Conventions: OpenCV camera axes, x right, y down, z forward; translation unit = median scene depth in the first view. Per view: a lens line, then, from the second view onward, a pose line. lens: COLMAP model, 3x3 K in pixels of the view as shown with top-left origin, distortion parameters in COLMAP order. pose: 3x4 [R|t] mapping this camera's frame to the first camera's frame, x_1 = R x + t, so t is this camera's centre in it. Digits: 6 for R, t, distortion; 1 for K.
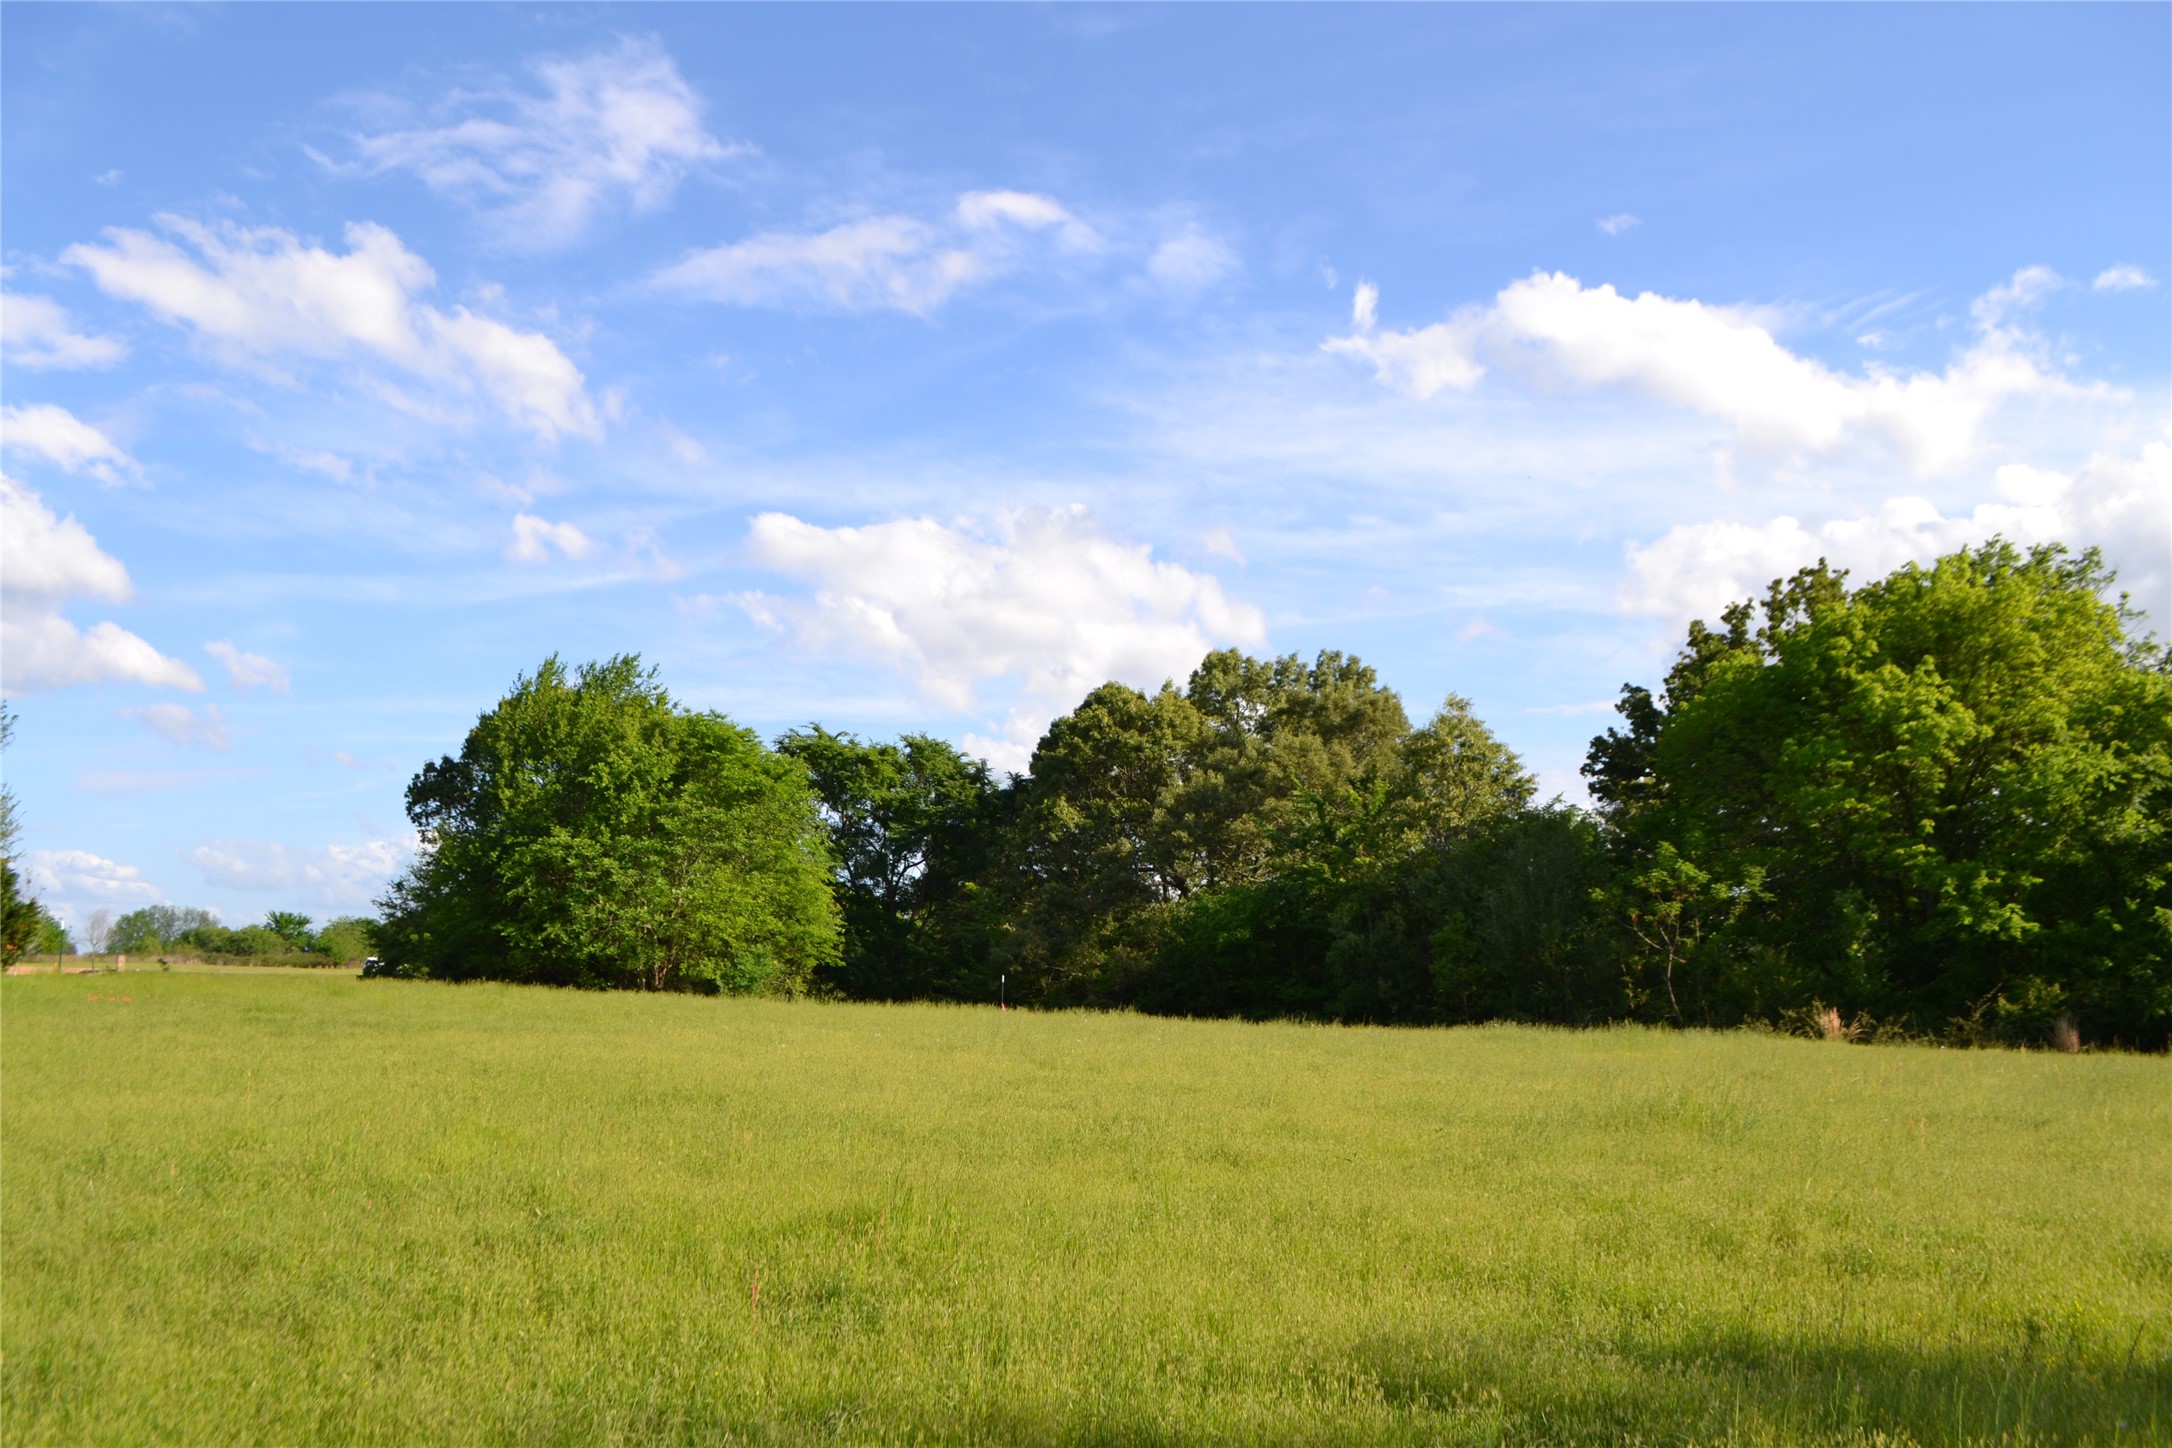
lens RADIAL K [[1723.3, 0, 1111.2], [0, 1723.3, 754.6], [0, 0, 1]] dist [-0.060863, -0.005106]
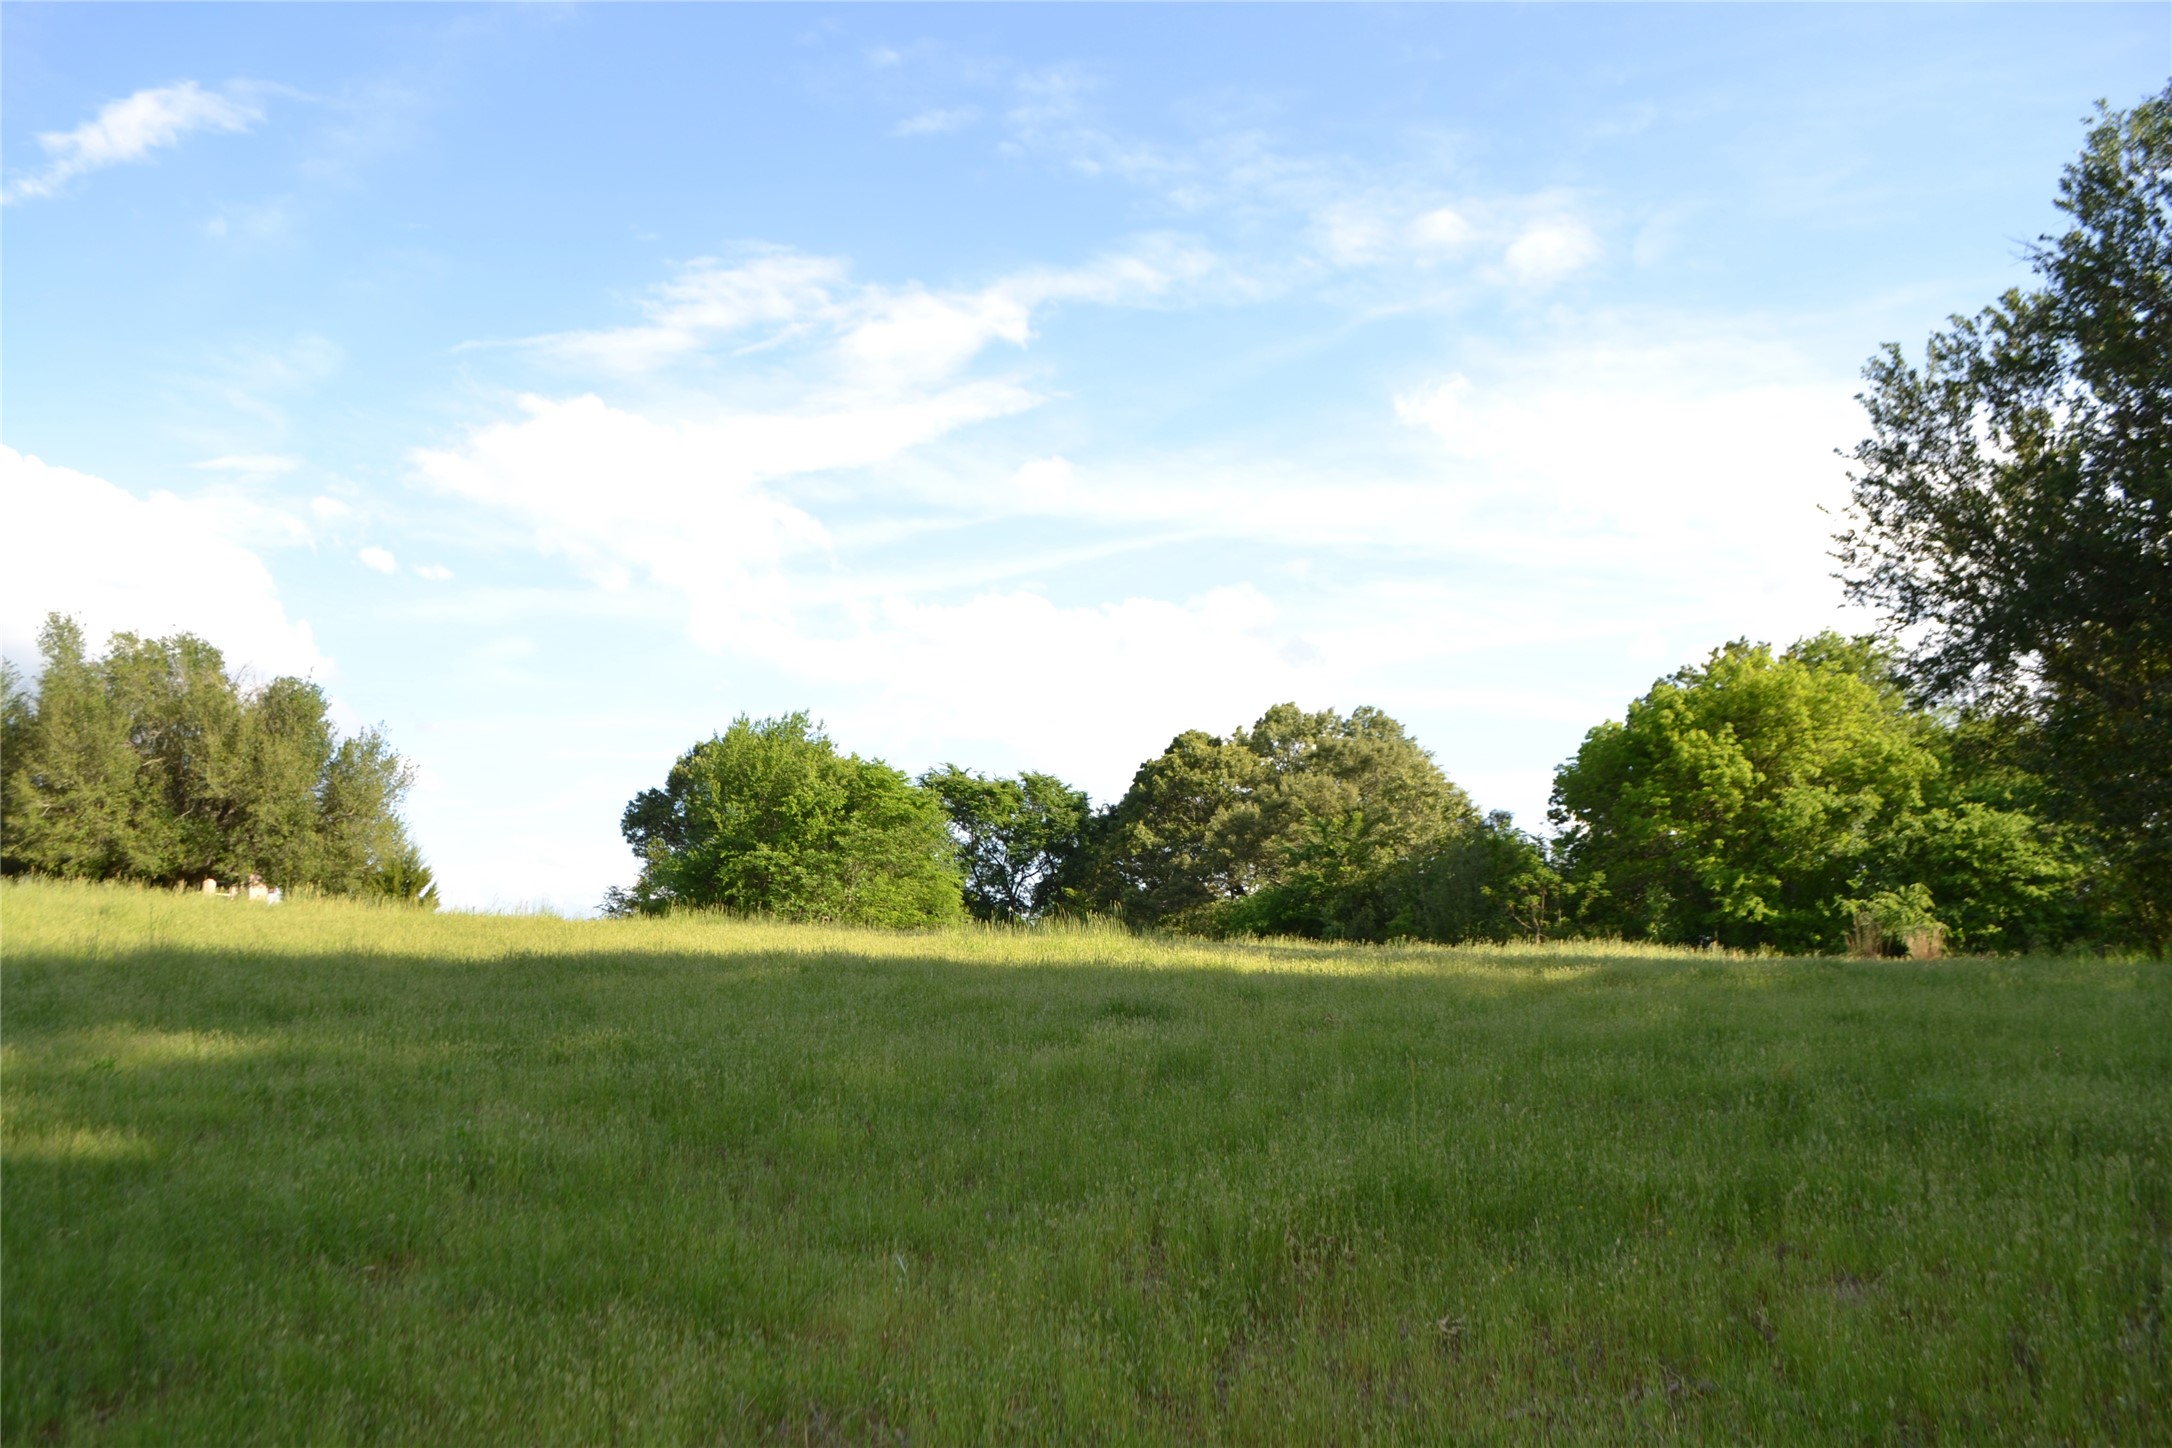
lens RADIAL K [[1723.3, 0, 1111.2], [0, 1723.3, 754.6], [0, 0, 1]] dist [-0.060863, -0.005106]
pose [[0.996980, -0.000334, -0.077658, 0.056058], [-0.000804, 0.999893, -0.014612, -0.007906], [0.077655, 0.014630, 0.996873, -0.319248]]
